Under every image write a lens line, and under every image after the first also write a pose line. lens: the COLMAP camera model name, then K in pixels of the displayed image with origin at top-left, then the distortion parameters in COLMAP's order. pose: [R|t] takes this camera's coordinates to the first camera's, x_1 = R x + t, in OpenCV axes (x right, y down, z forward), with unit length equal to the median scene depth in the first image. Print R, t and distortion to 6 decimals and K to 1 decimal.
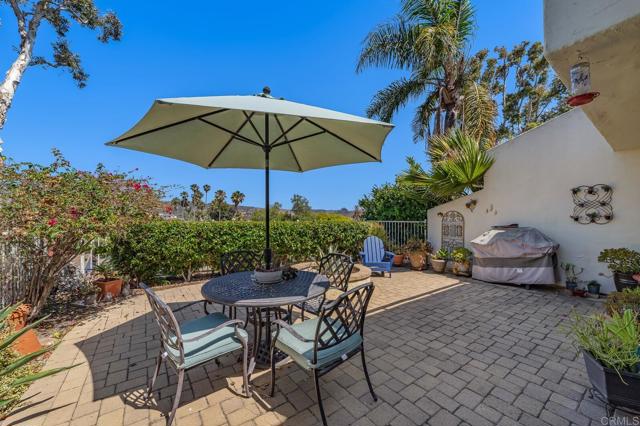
lens RADIAL K [[249.7, 0, 317.2], [0, 249.7, 214.2], [0, 0, 1]] dist [-0.002103, -0.000083]
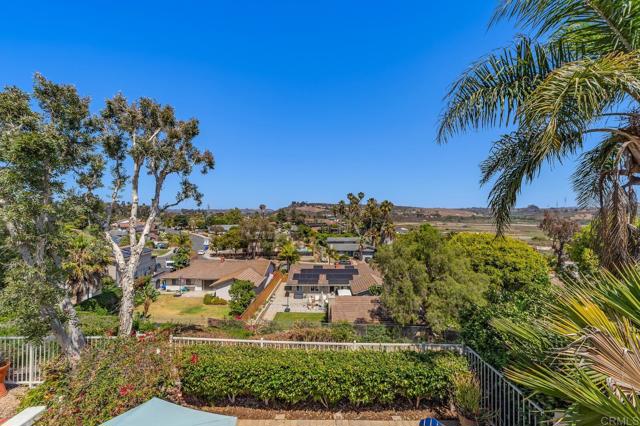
lens RADIAL K [[249.7, 0, 319.7], [0, 249.7, 212.1], [0, 0, 1]] dist [-0.002103, -0.000083]
pose [[0.820685, -0.019258, -0.571056, 0.179219], [0.018877, 0.999800, -0.006587, -0.231611], [0.571069, -0.005374, 0.820884, 0.137738]]
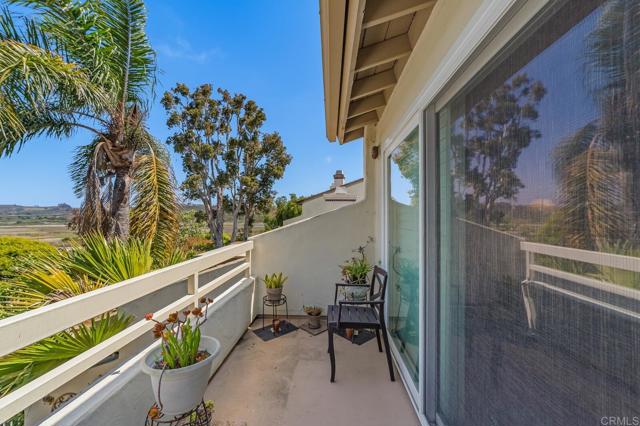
lens RADIAL K [[249.7, 0, 320.2], [0, 249.7, 209.4], [0, 0, 1]] dist [-0.002103, -0.000083]
pose [[0.623970, 0.004036, 0.781438, 0.218016], [-0.003115, 0.999992, -0.002678, -0.209302], [-0.781442, -0.000764, 0.623978, 0.092218]]
